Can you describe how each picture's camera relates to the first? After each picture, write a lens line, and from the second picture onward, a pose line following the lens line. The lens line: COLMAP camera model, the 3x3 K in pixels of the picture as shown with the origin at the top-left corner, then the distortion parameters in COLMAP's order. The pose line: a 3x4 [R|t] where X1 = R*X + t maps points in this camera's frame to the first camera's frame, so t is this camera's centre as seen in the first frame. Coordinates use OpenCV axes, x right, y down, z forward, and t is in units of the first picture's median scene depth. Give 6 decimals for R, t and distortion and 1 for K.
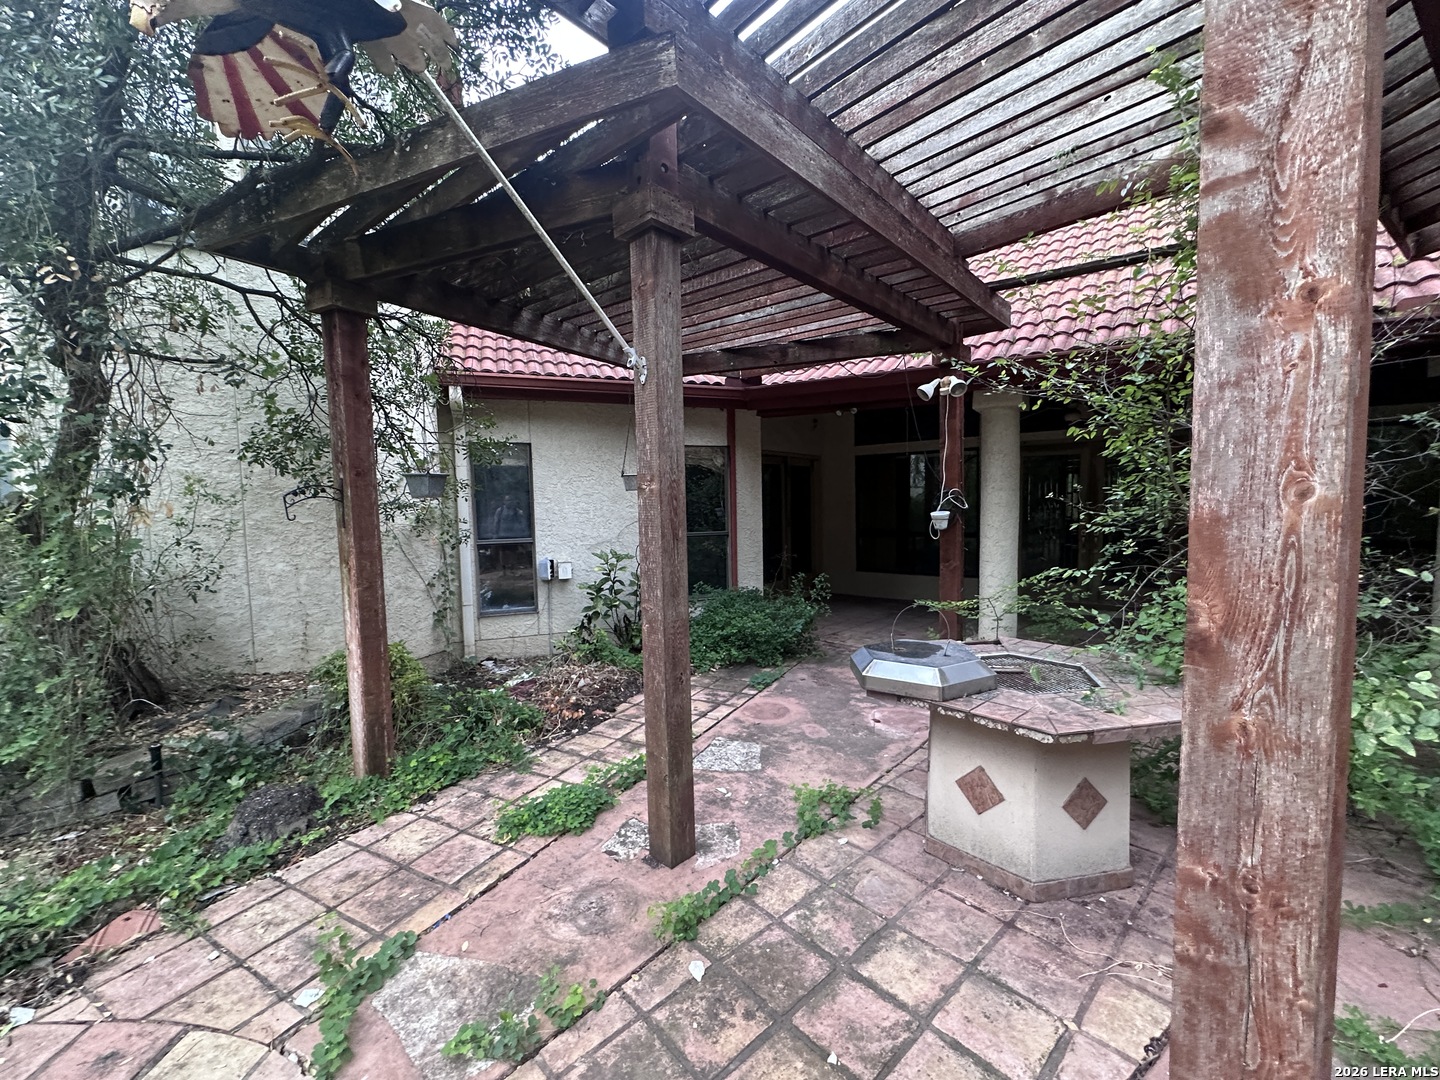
lens RADIAL K [[581.6, 0, 721.4], [0, 581.6, 542.2], [0, 0, 1]] dist [-0.001757, 0.000499]
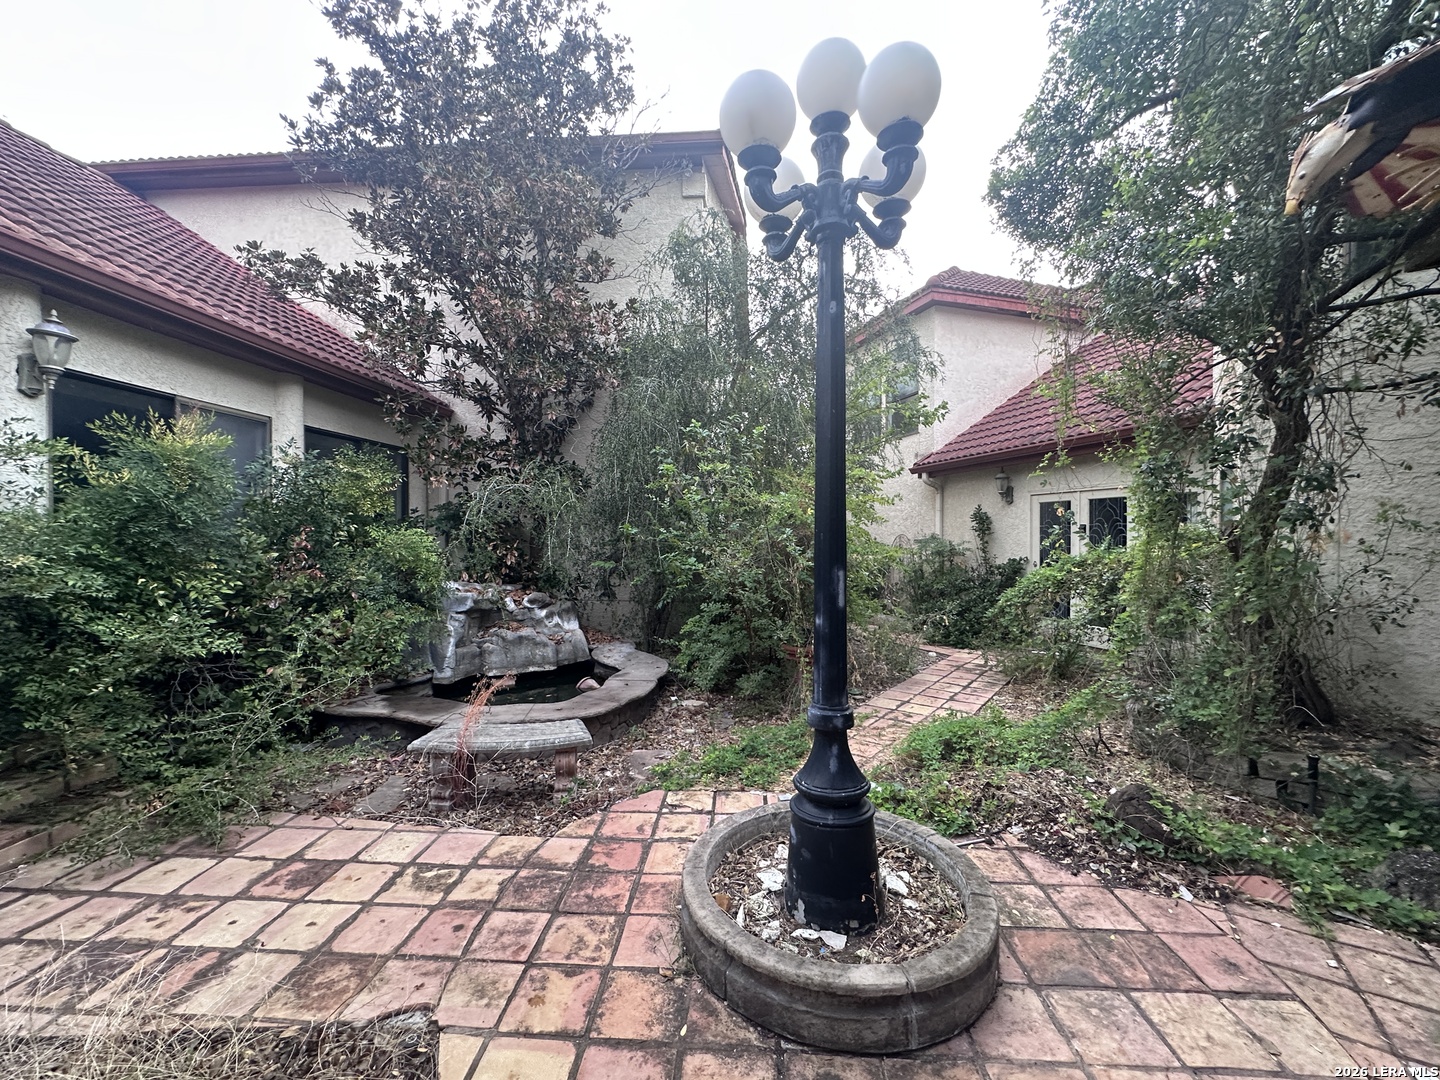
lens RADIAL K [[581.6, 0, 722.1], [0, 581.6, 538.0], [0, 0, 1]] dist [-0.001757, 0.000499]
pose [[-0.043932, 0.023900, -0.998749, 0.147869], [-0.075353, 0.996787, 0.027167, 0.003091], [0.996189, 0.076452, -0.041990, -0.080183]]
